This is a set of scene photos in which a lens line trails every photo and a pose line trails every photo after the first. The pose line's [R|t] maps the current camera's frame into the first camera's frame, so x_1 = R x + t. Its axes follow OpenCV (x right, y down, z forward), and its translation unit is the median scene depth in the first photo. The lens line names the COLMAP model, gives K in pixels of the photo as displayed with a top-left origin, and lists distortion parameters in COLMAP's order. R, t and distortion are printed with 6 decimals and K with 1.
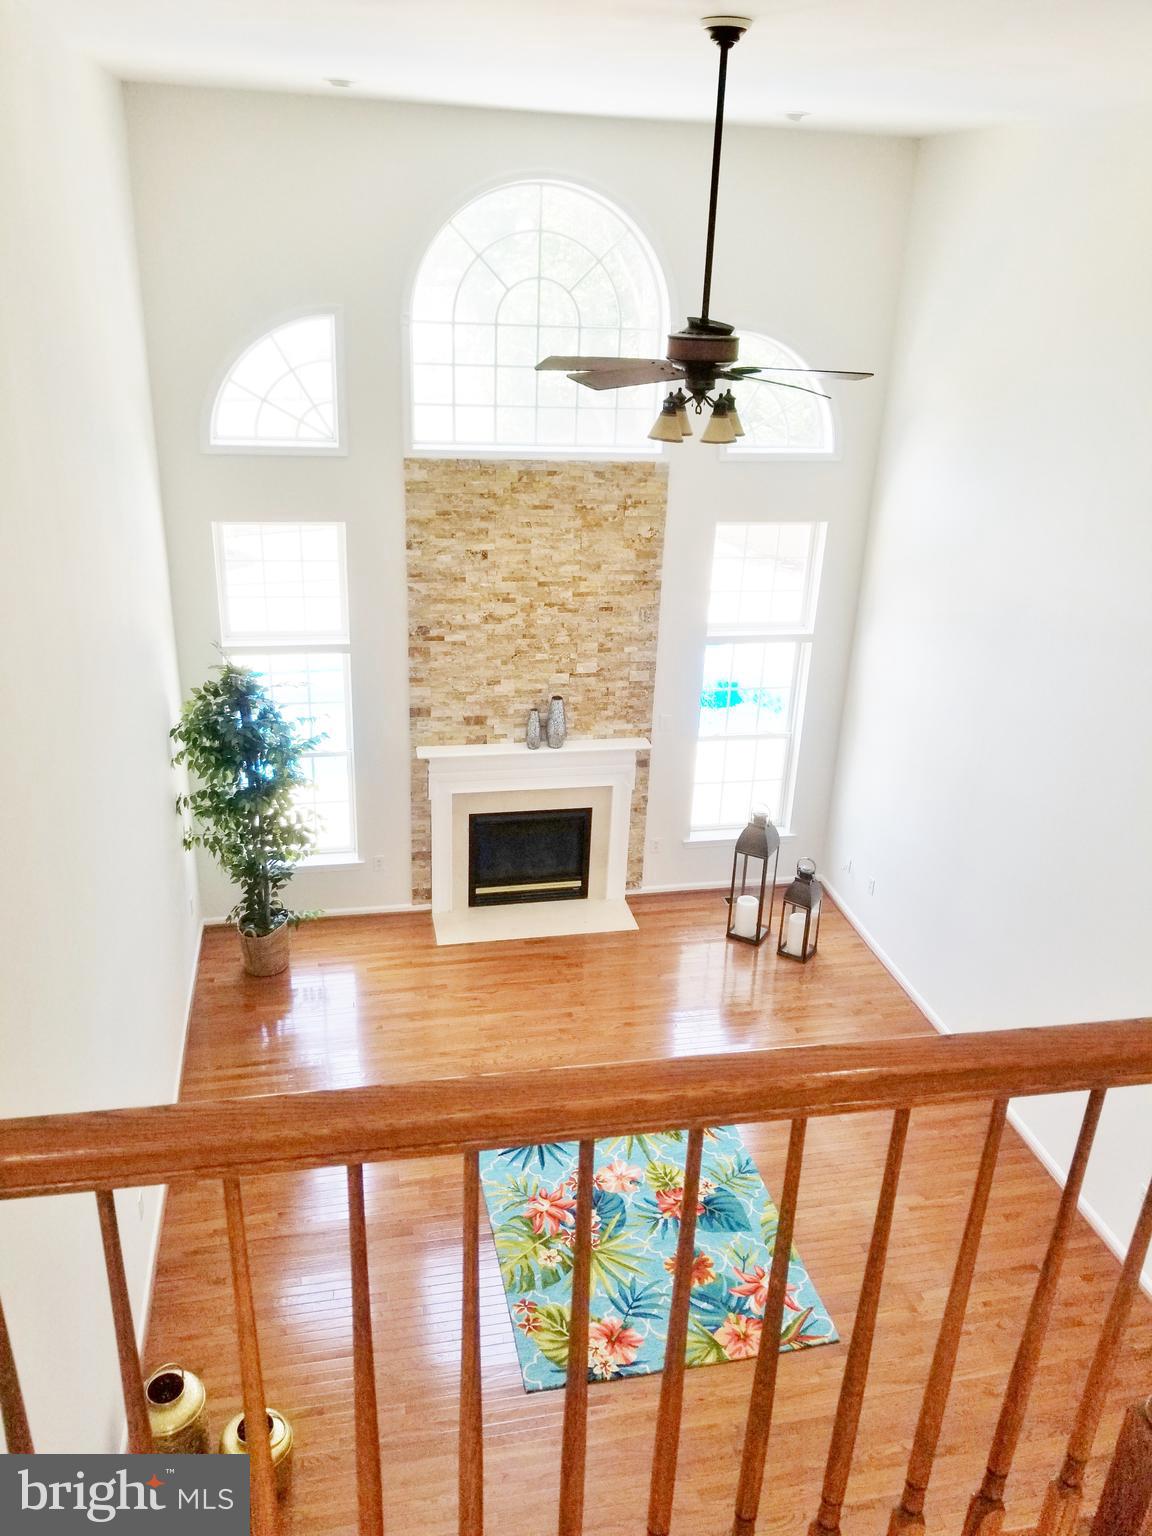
lens RADIAL K [[1201.0, 0, 614.0], [0, 1201.0, 790.4], [0, 0, 1]] dist [0.076081, -0.130547]
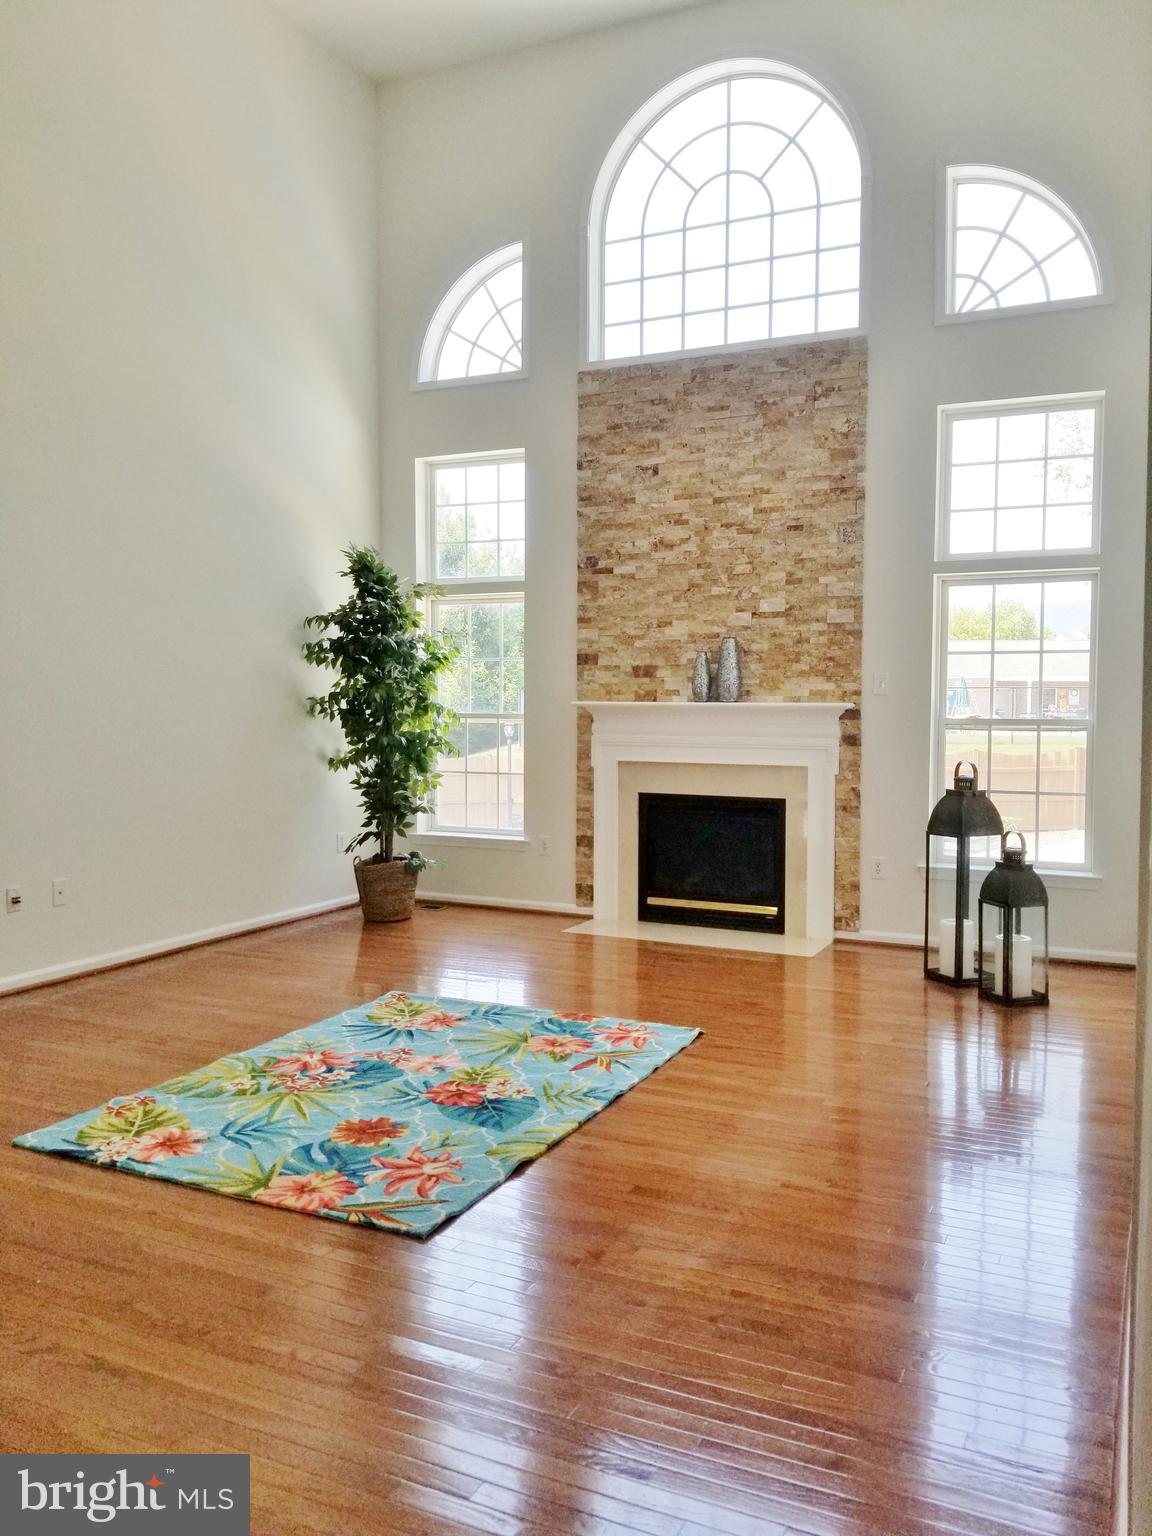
lens RADIAL K [[1201.0, 0, 580.3], [0, 1201.0, 774.6], [0, 0, 1]] dist [0.076081, -0.130547]
pose [[0.782239, -0.002159, -0.622975, 0.393097], [-0.226633, 0.930489, -0.287797, 0.275078], [0.580293, 0.366313, 0.727376, 0.394491]]
